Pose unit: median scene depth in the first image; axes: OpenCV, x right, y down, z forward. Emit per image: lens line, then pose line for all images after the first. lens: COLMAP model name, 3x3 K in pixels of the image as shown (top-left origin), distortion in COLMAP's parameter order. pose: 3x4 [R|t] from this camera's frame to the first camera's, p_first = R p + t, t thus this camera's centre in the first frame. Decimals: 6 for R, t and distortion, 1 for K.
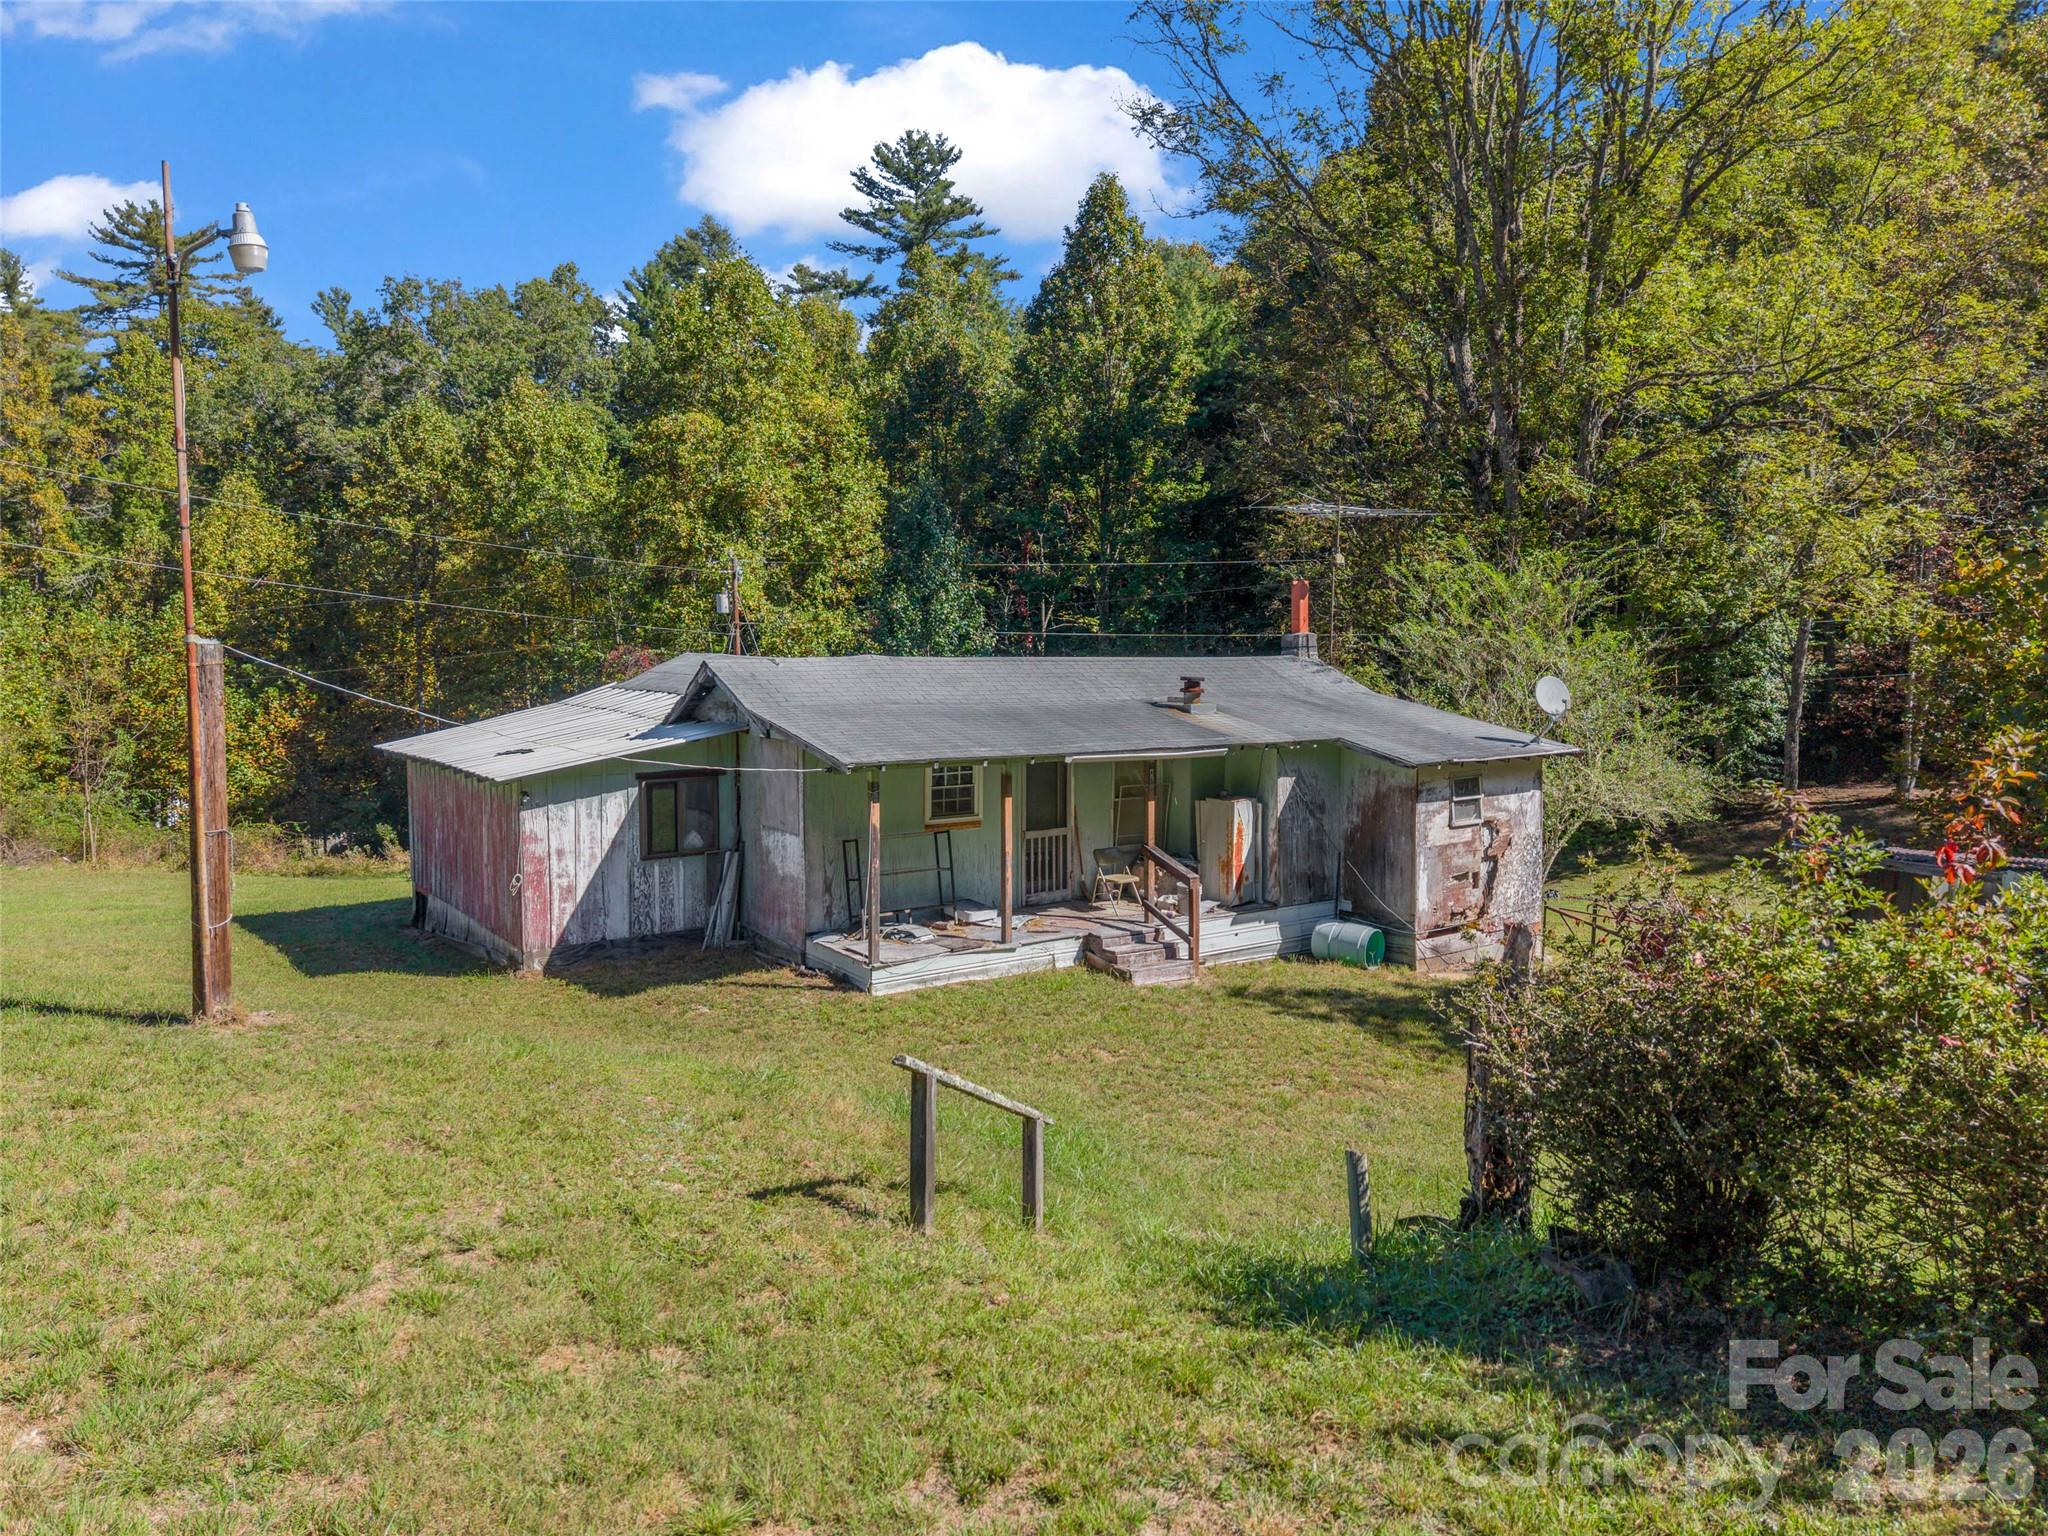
lens RADIAL K [[1405.1, 0, 1046.7], [0, 1405.1, 717.3], [0, 0, 1]] dist [0.002652, -0.003724]
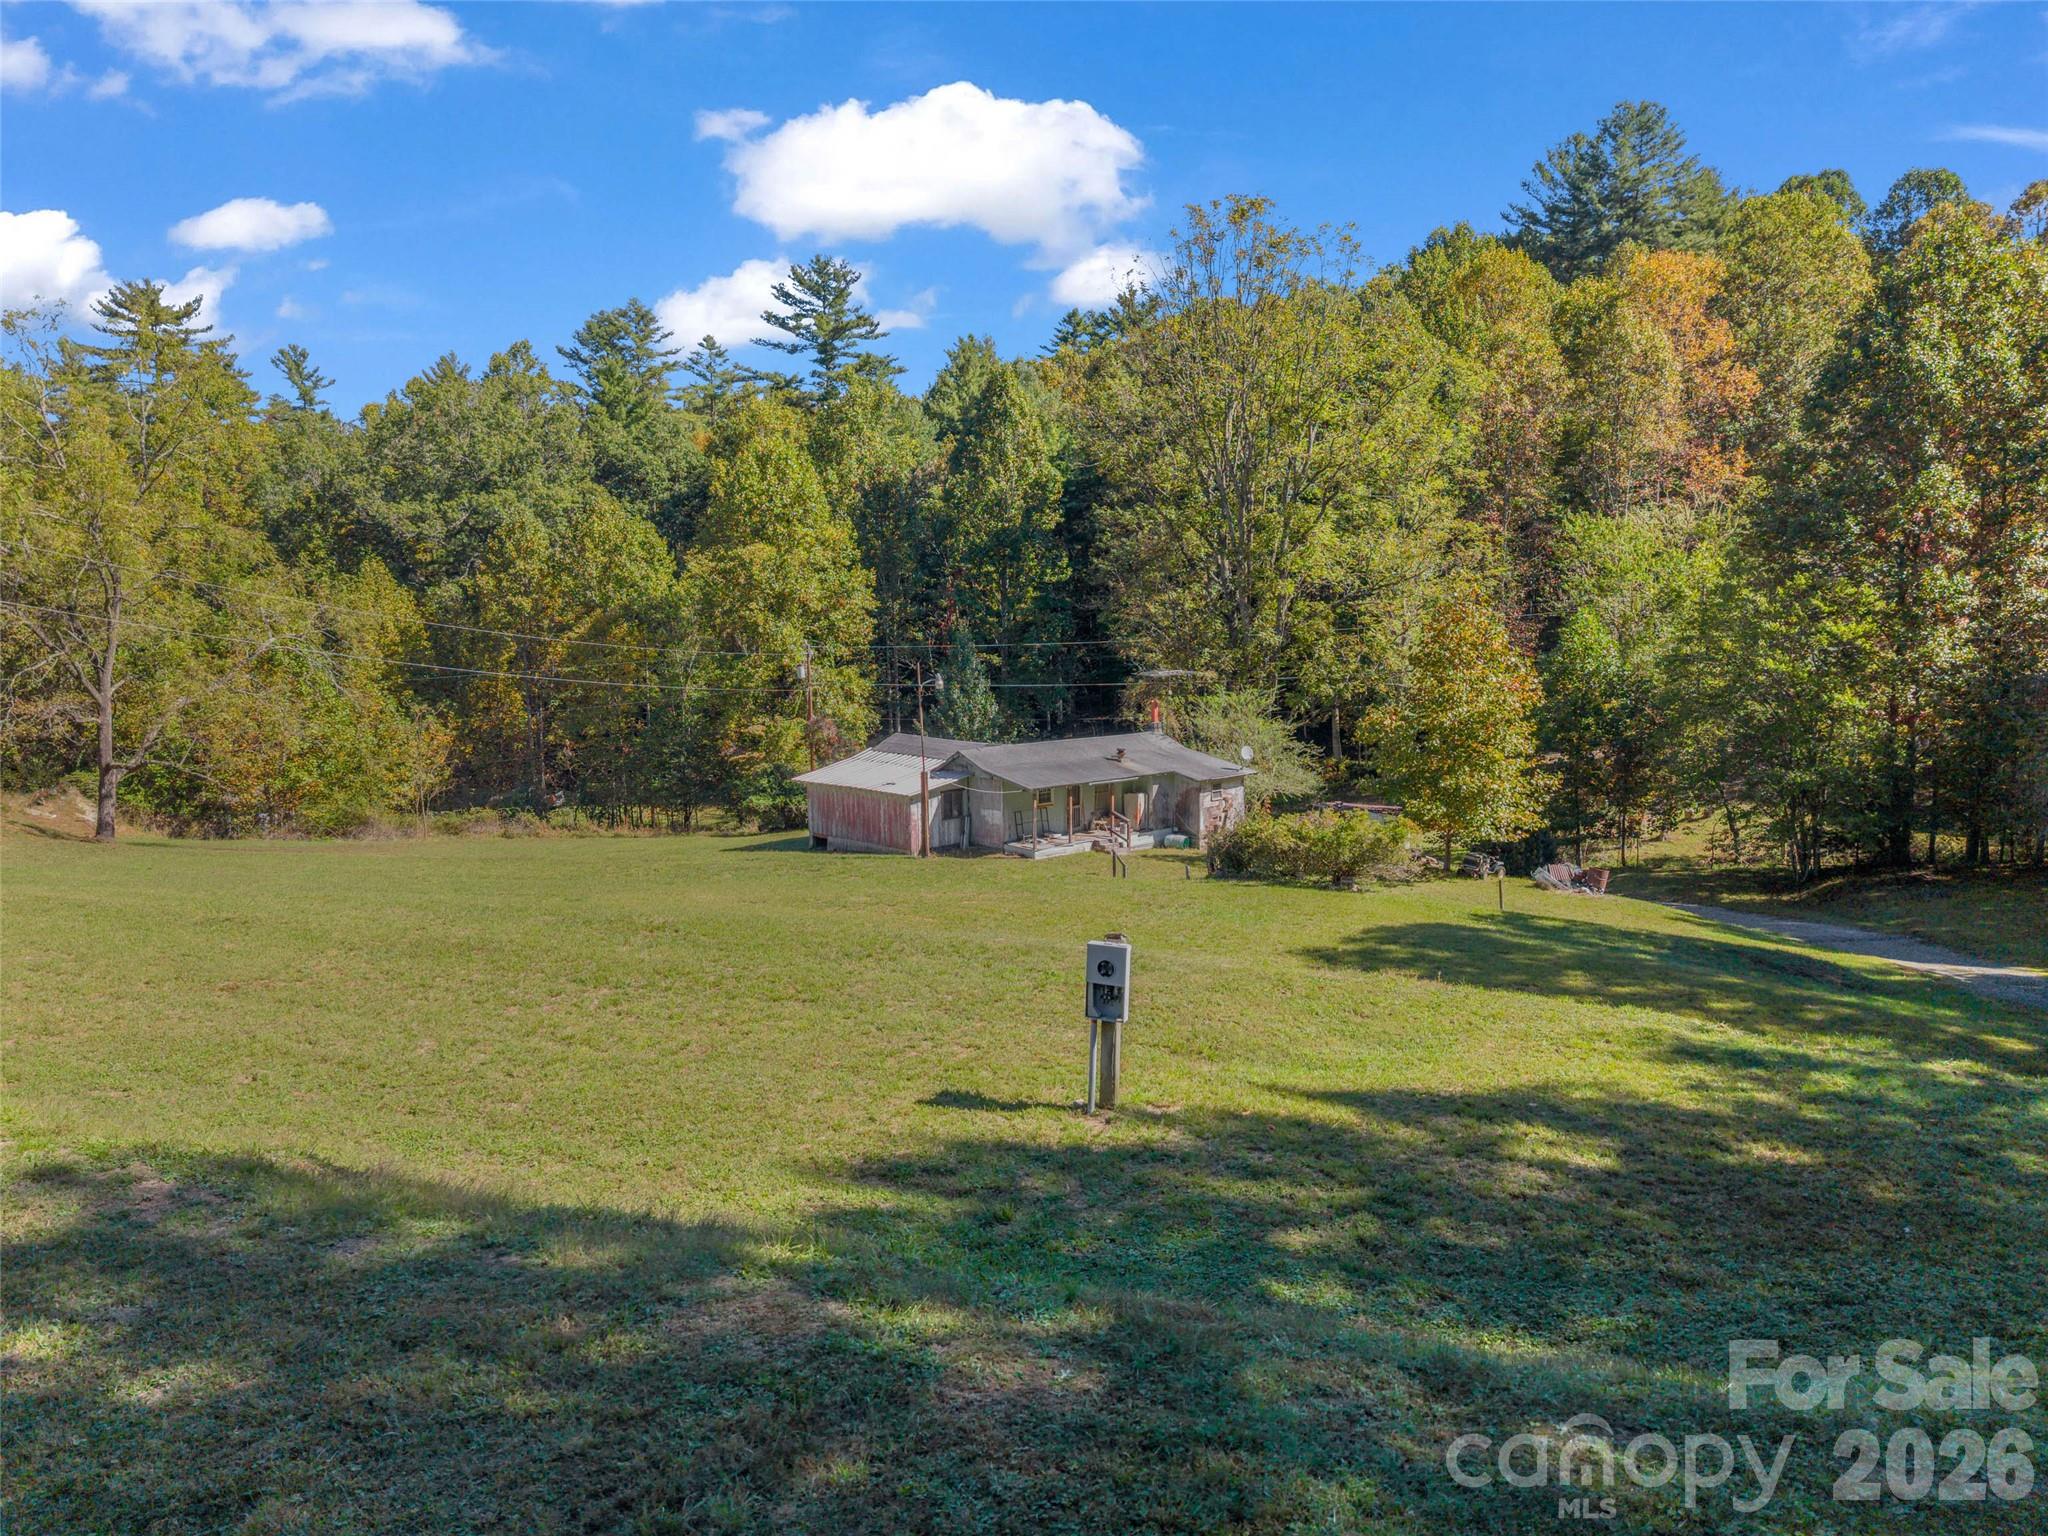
lens RADIAL K [[1379.7, 0, 1024.0], [0, 1379.7, 768.0], [0, 0, 1]] dist [0.037900, -0.036419]
pose [[0.992379, -0.025018, 0.120660, -0.413876], [0.017048, 0.997632, 0.066639, -0.175890], [-0.122042, -0.064074, 0.990455, -1.671338]]
